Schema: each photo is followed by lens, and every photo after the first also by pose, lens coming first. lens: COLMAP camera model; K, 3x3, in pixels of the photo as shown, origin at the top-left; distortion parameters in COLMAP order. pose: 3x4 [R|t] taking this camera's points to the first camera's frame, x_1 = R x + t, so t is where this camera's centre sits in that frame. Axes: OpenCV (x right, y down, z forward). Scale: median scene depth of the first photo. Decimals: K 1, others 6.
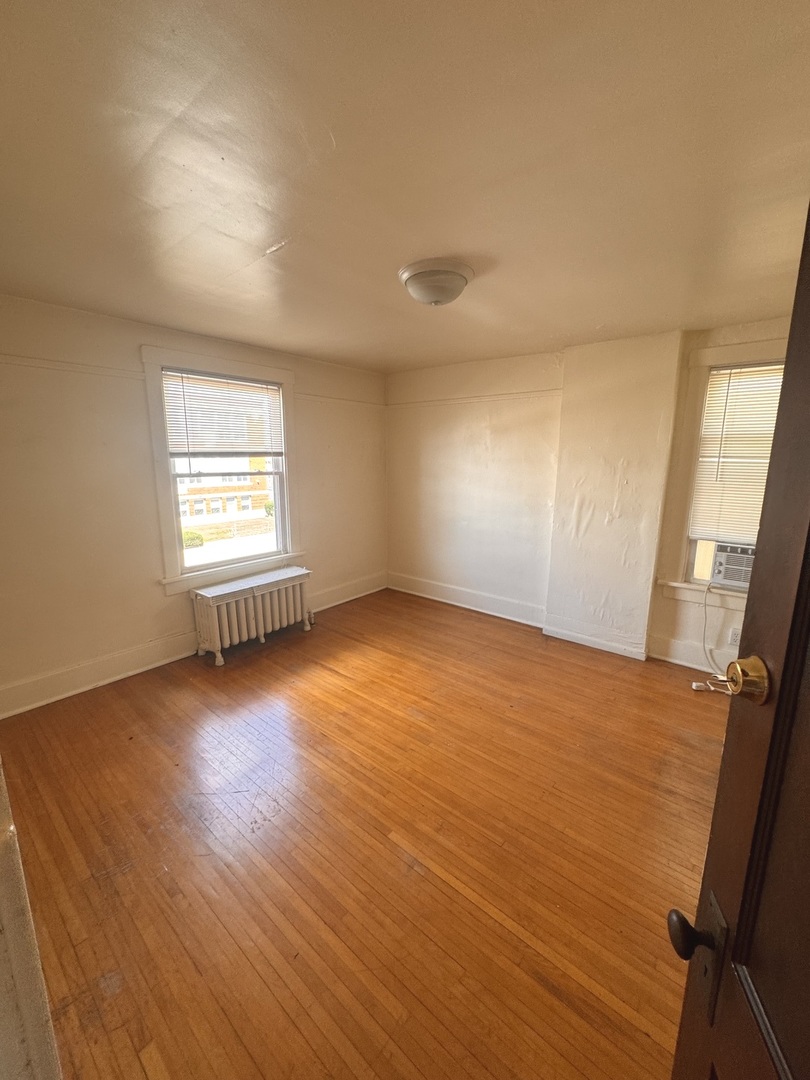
lens RADIAL K [[430.2, 0, 404.3], [0, 430.2, 539.4], [0, 0, 1]] dist [-0.001885, 0.000485]
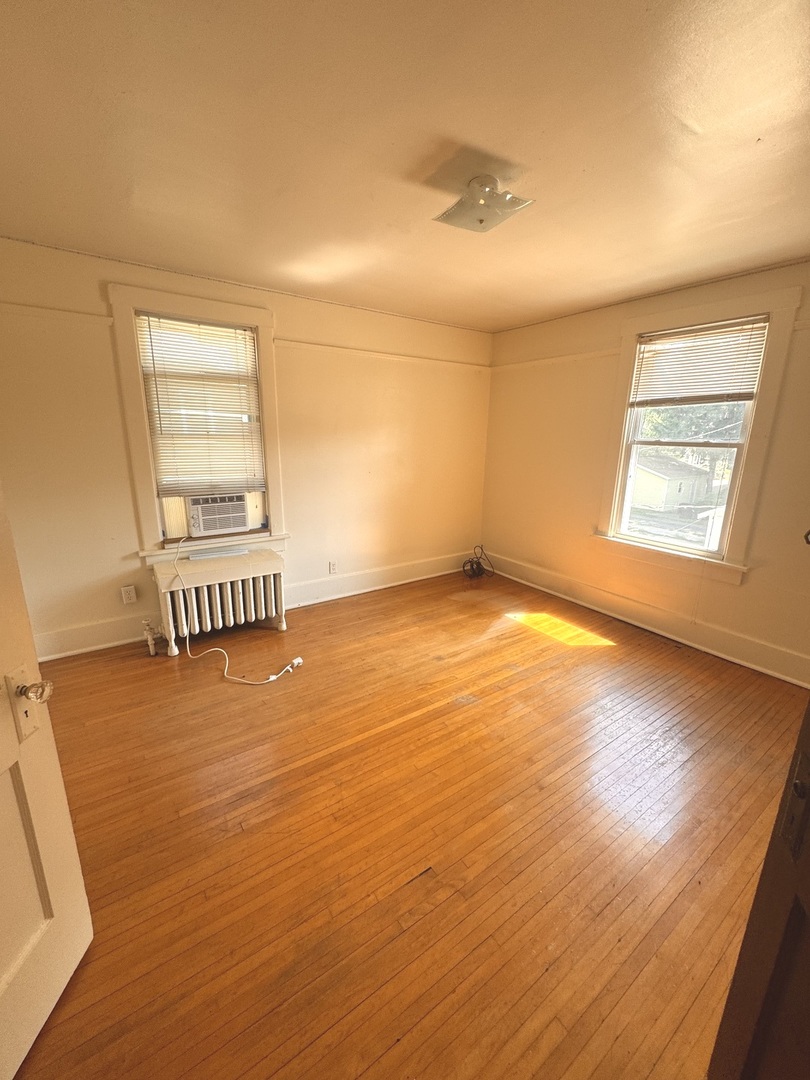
lens RADIAL K [[430.2, 0, 404.3], [0, 430.2, 539.4], [0, 0, 1]] dist [-0.001885, 0.000485]
pose [[0.961335, 0.098139, -0.257302, 0.220127], [-0.079869, 0.993546, 0.080545, -0.052071], [0.263546, -0.056881, 0.962968, 0.260246]]
